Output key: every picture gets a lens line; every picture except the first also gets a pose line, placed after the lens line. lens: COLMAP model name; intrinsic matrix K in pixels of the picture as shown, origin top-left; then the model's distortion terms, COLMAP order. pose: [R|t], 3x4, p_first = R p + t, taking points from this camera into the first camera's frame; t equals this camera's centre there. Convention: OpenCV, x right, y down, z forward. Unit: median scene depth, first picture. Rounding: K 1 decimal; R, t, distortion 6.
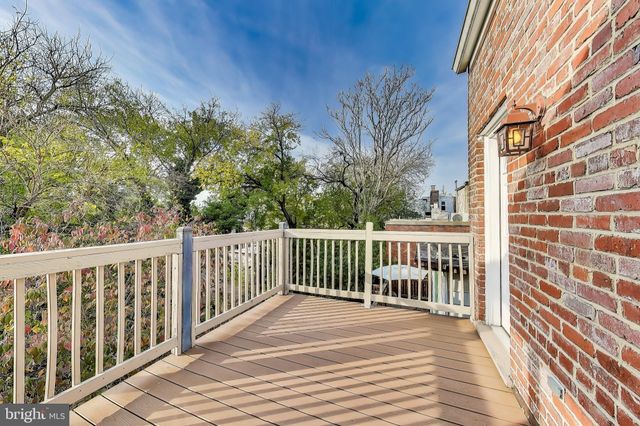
lens RADIAL K [[231.0, 0, 321.5], [0, 231.0, 211.6], [0, 0, 1]] dist [0.000733, 0.000053]
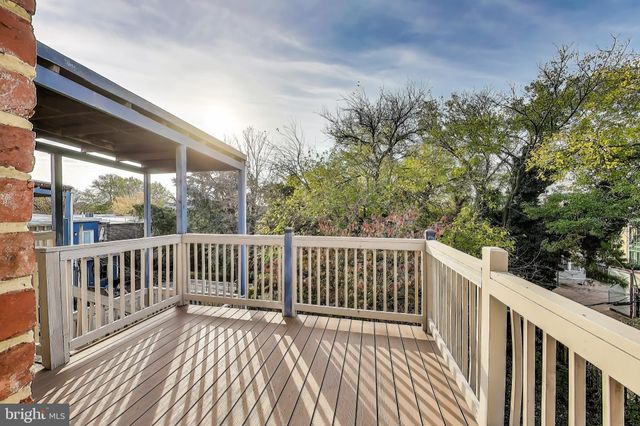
lens RADIAL K [[231.0, 0, 319.2], [0, 231.0, 215.9], [0, 0, 1]] dist [0.000733, 0.000053]
pose [[0.182819, 0.016172, -0.983014, 1.476861], [0.018378, 0.999634, 0.019864, -0.061740], [0.982975, -0.021697, 0.182455, 1.695890]]
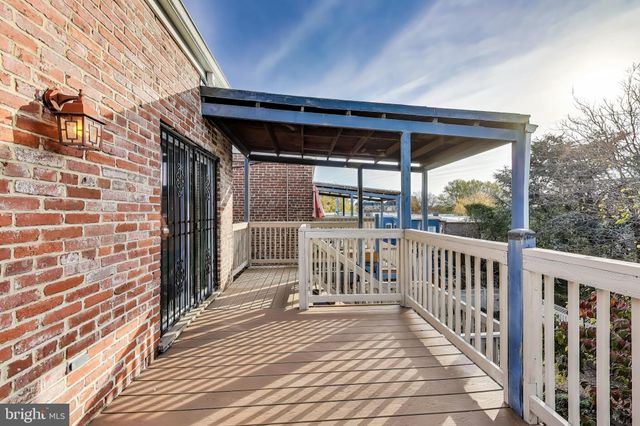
lens RADIAL K [[231.0, 0, 321.0], [0, 231.0, 212.4], [0, 0, 1]] dist [0.000733, 0.000053]
pose [[-0.888950, -0.002275, -0.457998, 0.436021], [0.005868, 0.999849, -0.016355, 0.033645], [0.457966, -0.017227, -0.888803, 2.435637]]
